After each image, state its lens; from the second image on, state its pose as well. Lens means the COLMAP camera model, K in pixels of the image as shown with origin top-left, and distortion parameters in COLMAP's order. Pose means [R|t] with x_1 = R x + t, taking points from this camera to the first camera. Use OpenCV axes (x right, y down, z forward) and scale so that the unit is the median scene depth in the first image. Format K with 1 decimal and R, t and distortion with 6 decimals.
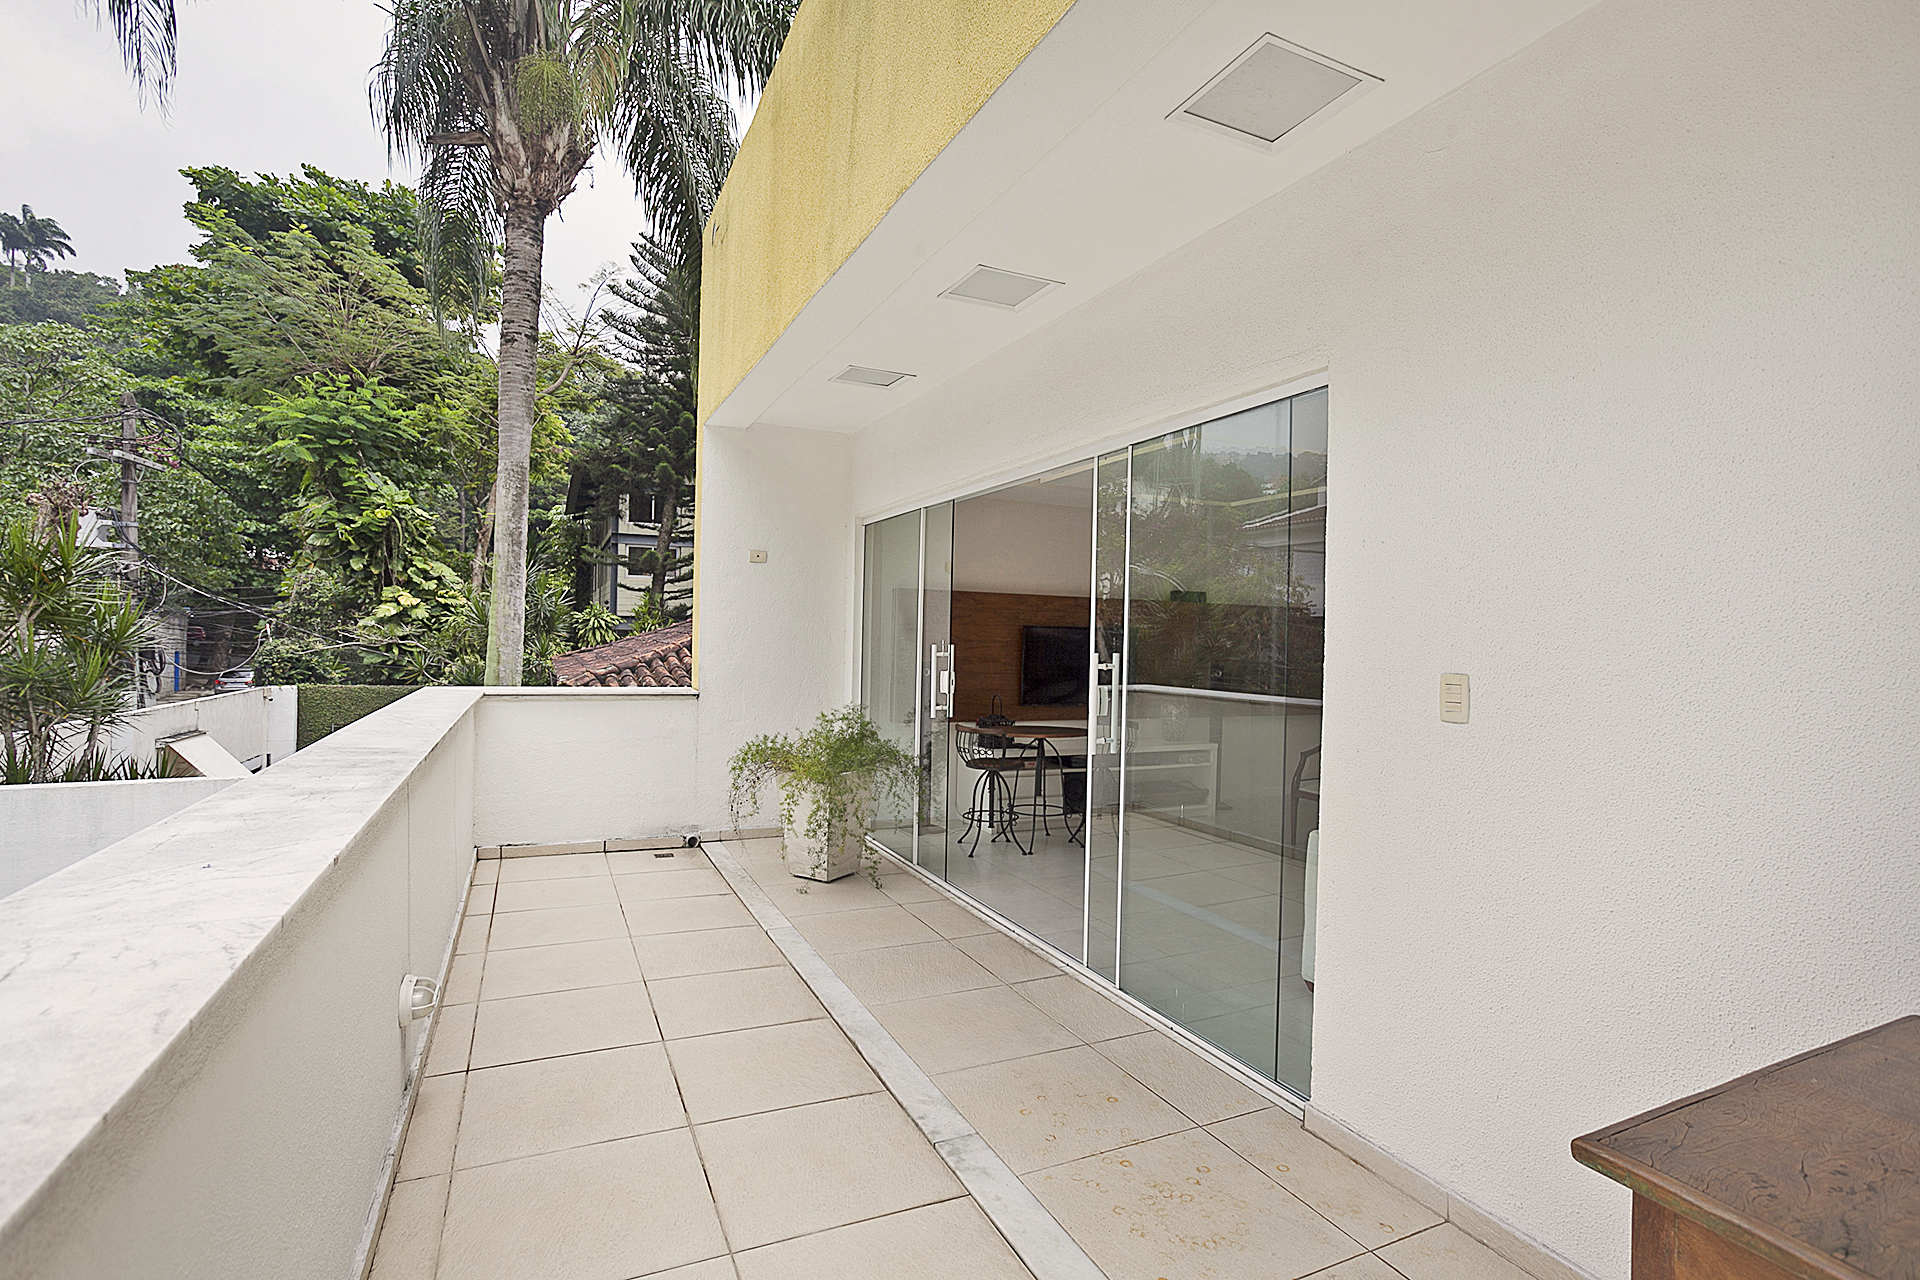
lens RADIAL K [[946.8, 0, 970.0], [0, 946.8, 615.2], [0, 0, 1]] dist [-0.045943, 0.027710]
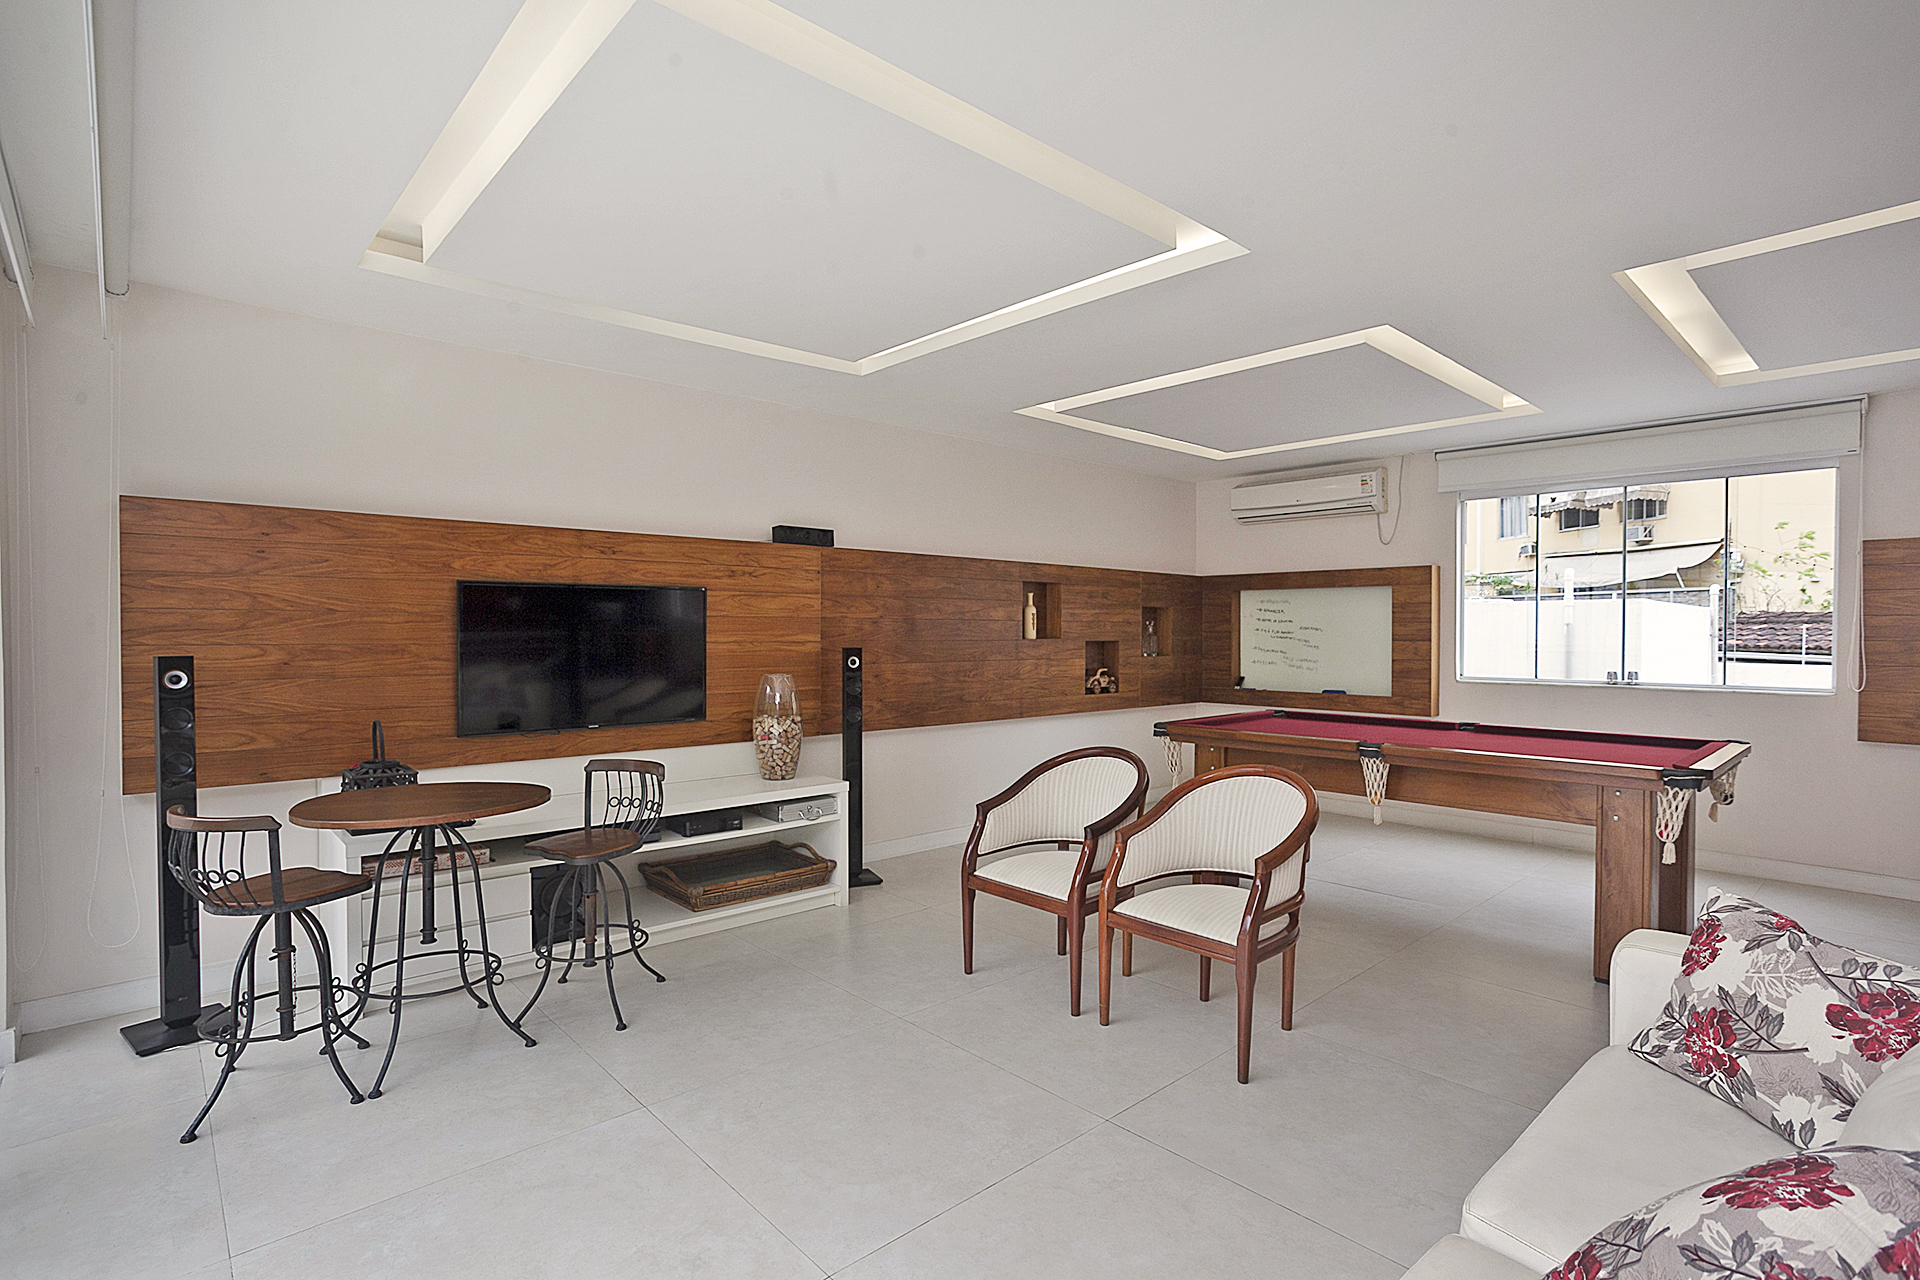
lens RADIAL K [[915.2, 0, 960.0], [0, 915.2, 640.0], [0, 0, 1]] dist [0.002222, 0.000325]
pose [[0.957193, -0.023432, 0.288502, 0.300047], [0.014241, 0.999323, 0.033919, 0.052107], [-0.289101, -0.028358, 0.956878, 0.783159]]
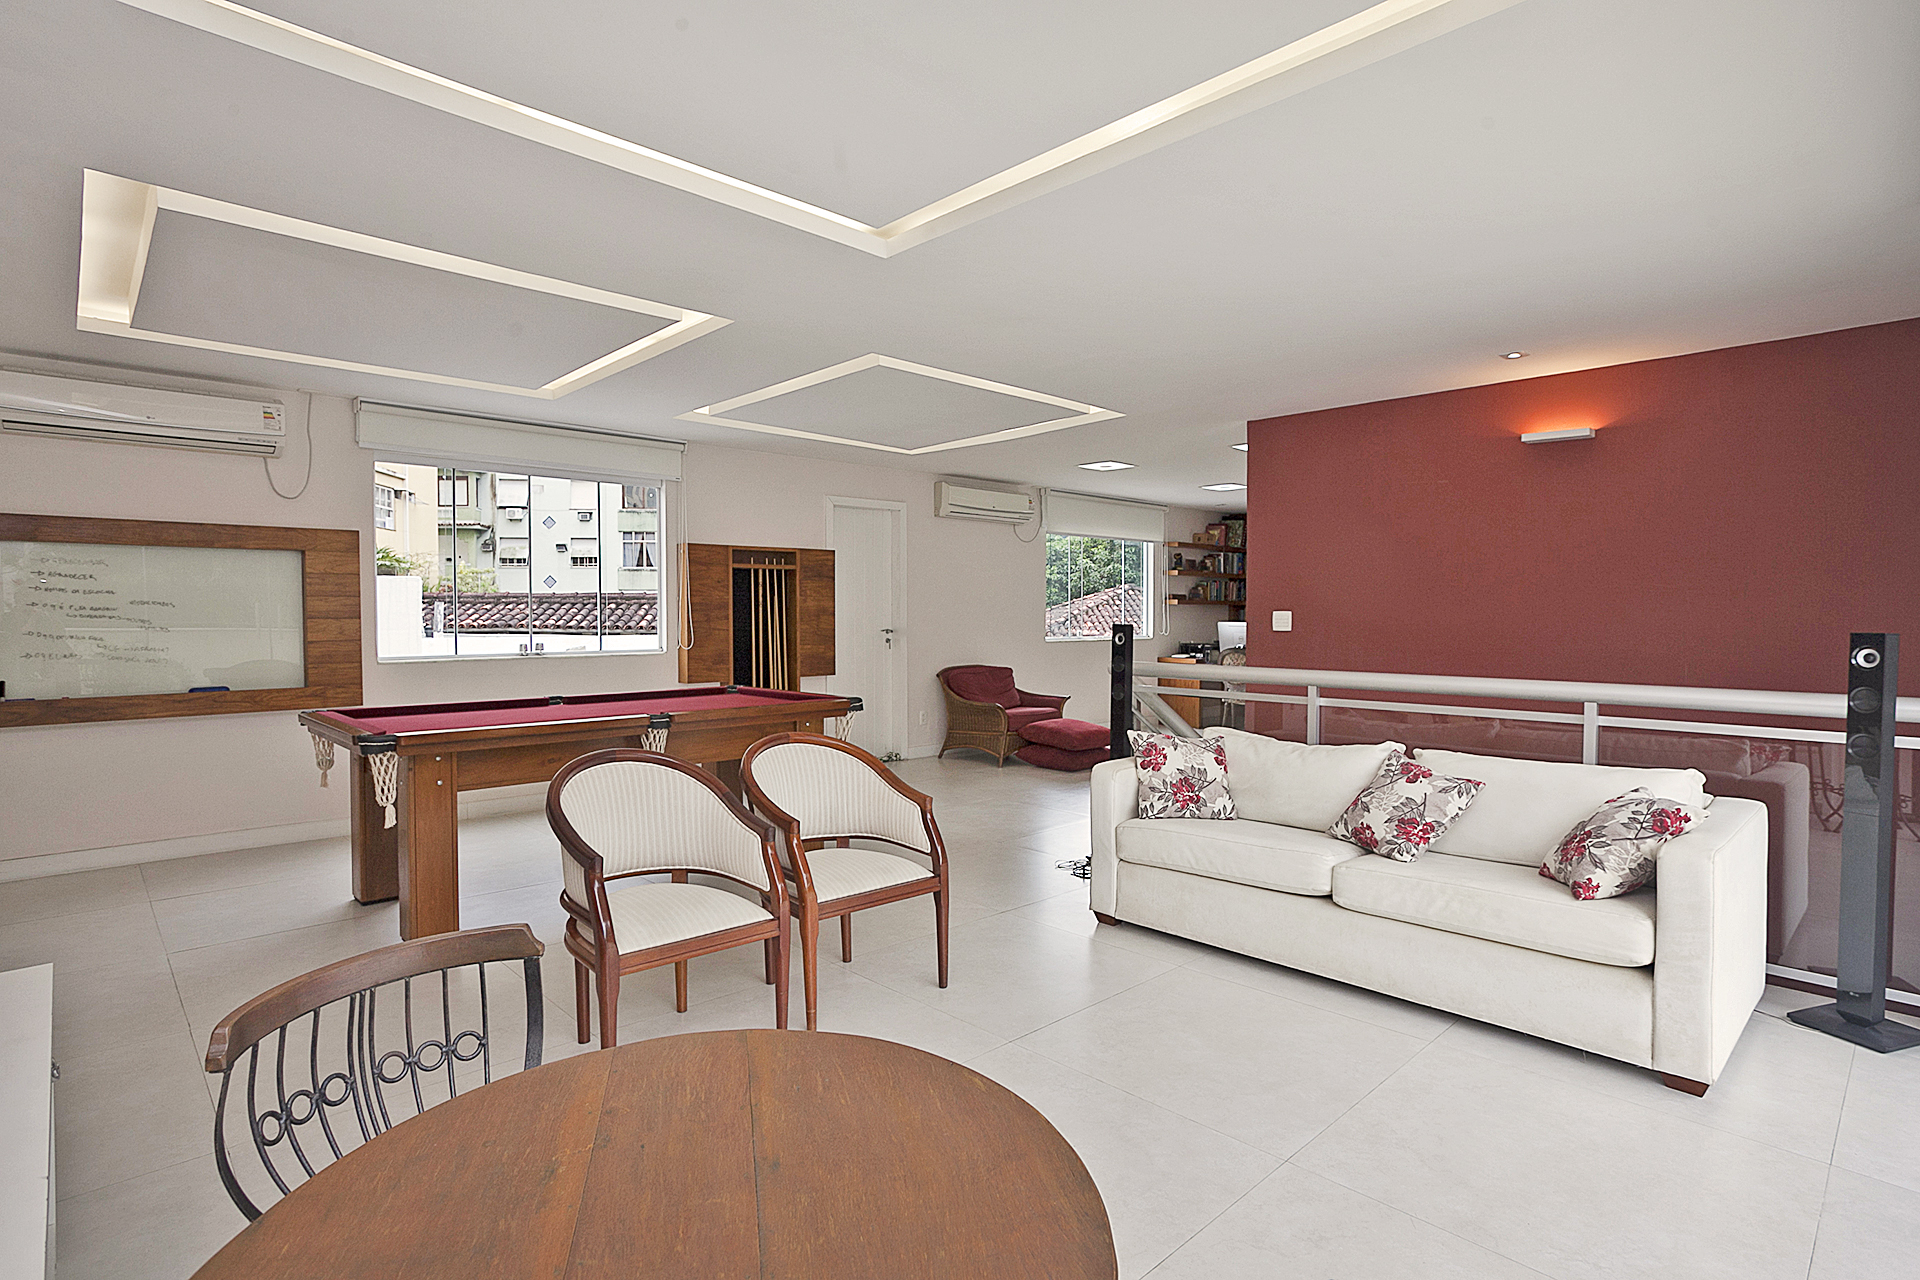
lens RADIAL K [[957.5, 0, 959.2], [0, 957.5, 697.1], [0, 0, 1]] dist [-0.048170, 0.000338]
pose [[-0.327285, -0.102758, 0.939322, -0.051102], [-0.030068, 0.994699, 0.098340, 0.068467], [-0.944447, 0.003942, -0.328639, 1.553072]]
